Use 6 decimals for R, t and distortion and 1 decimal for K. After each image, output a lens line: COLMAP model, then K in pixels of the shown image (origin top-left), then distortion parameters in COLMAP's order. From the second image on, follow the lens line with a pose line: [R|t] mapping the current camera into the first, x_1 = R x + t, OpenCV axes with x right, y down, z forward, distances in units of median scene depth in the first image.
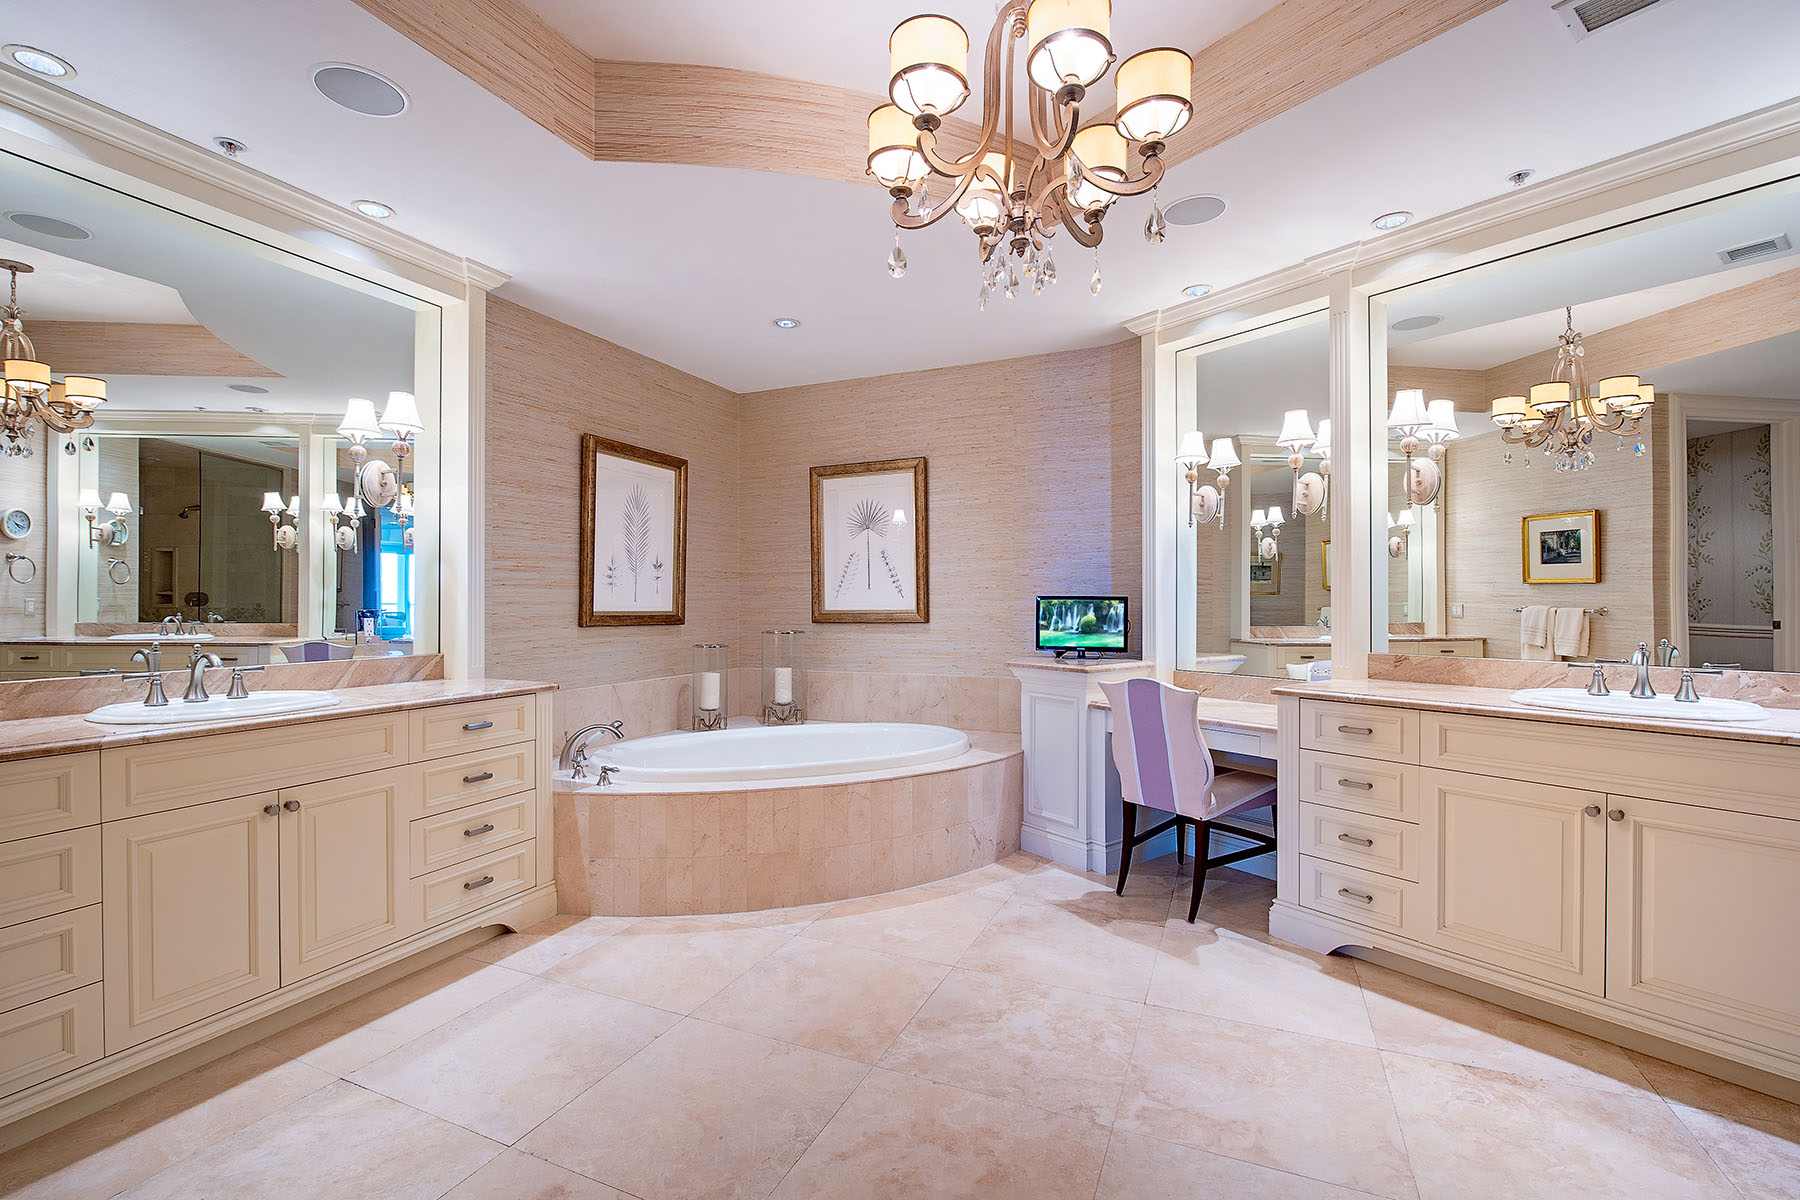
lens RADIAL K [[779.0, 0, 899.1], [0, 779.0, 598.9], [0, 0, 1]] dist [-0.004685, -0.000412]
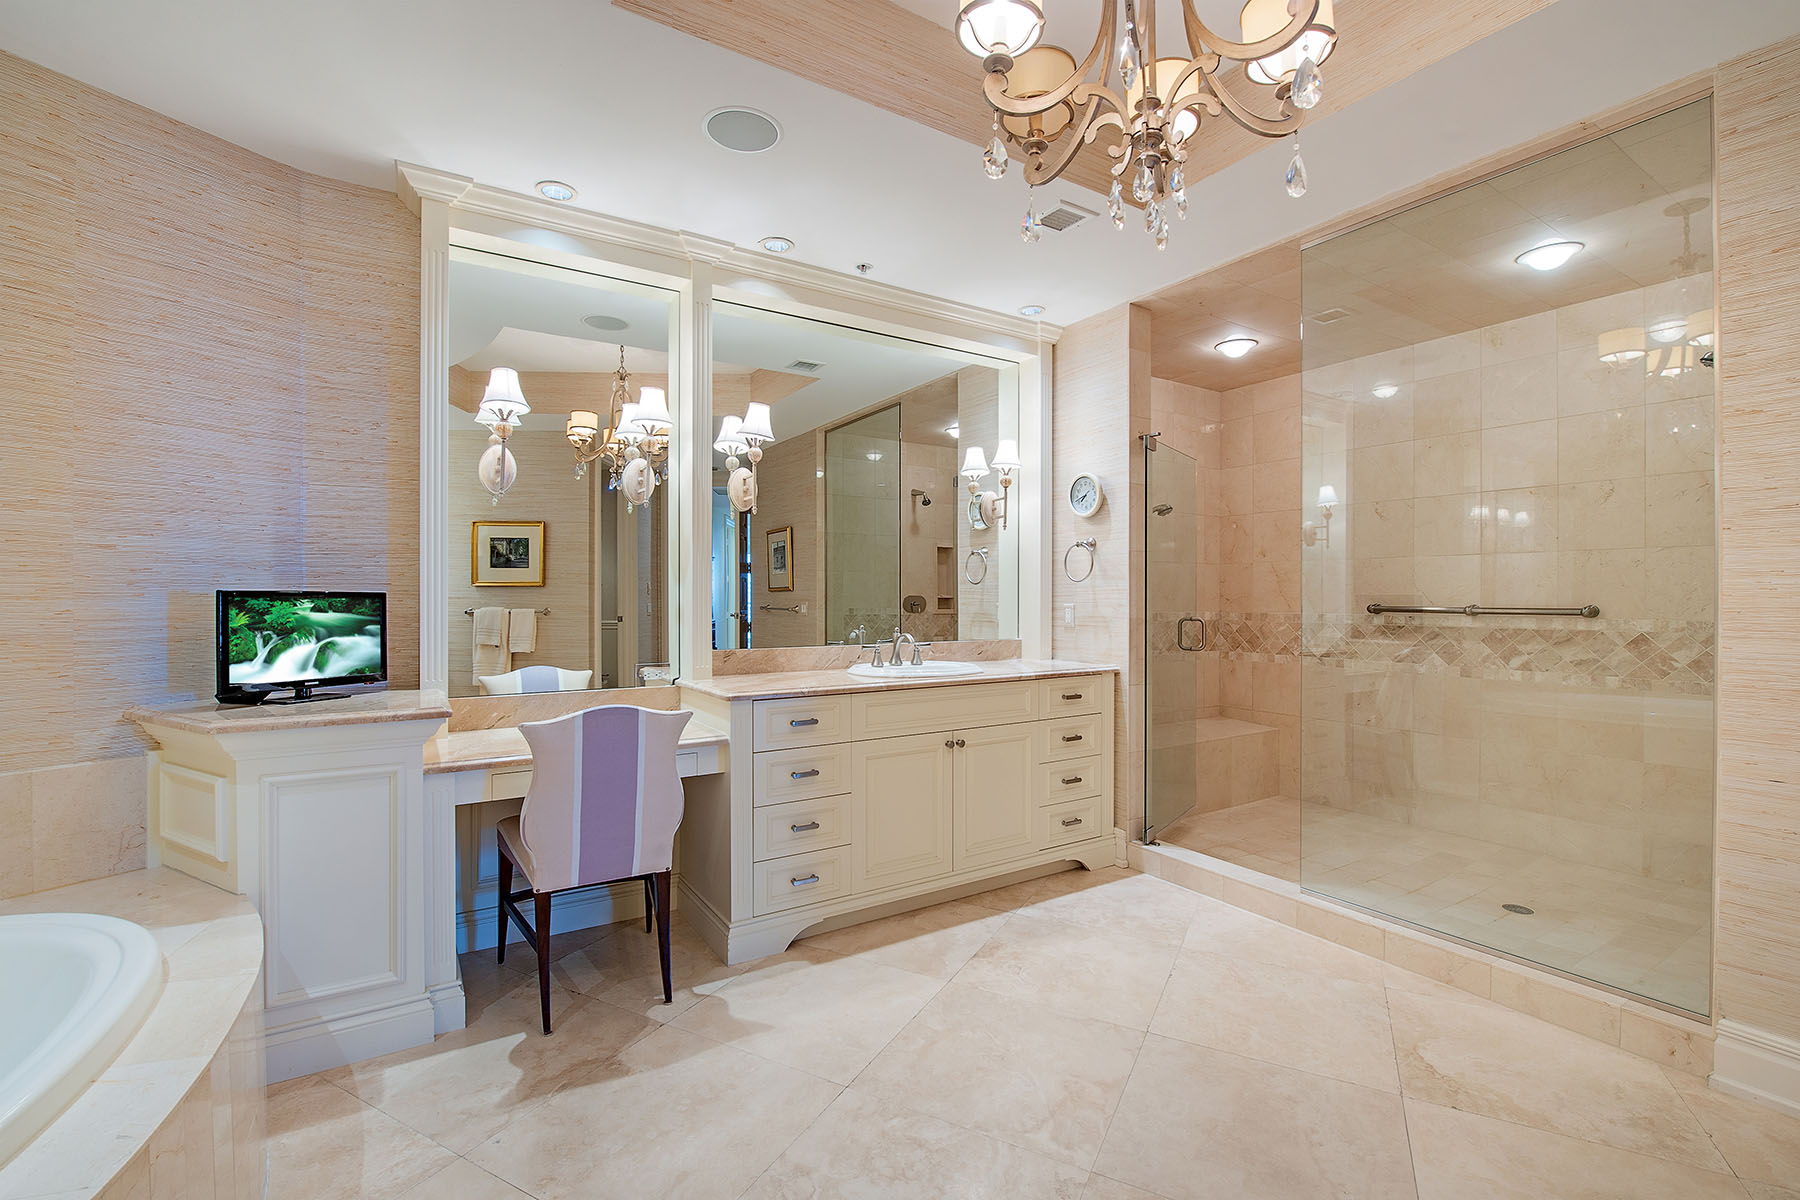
lens RADIAL K [[779.0, 0, 901.0], [0, 779.0, 600.9], [0, 0, 1]] dist [-0.004685, -0.000412]
pose [[0.089483, 0.000992, 0.995988, -0.383379], [0.001294, 0.999999, -0.001112, 0.006175], [-0.995988, 0.001388, 0.089481, 0.668001]]
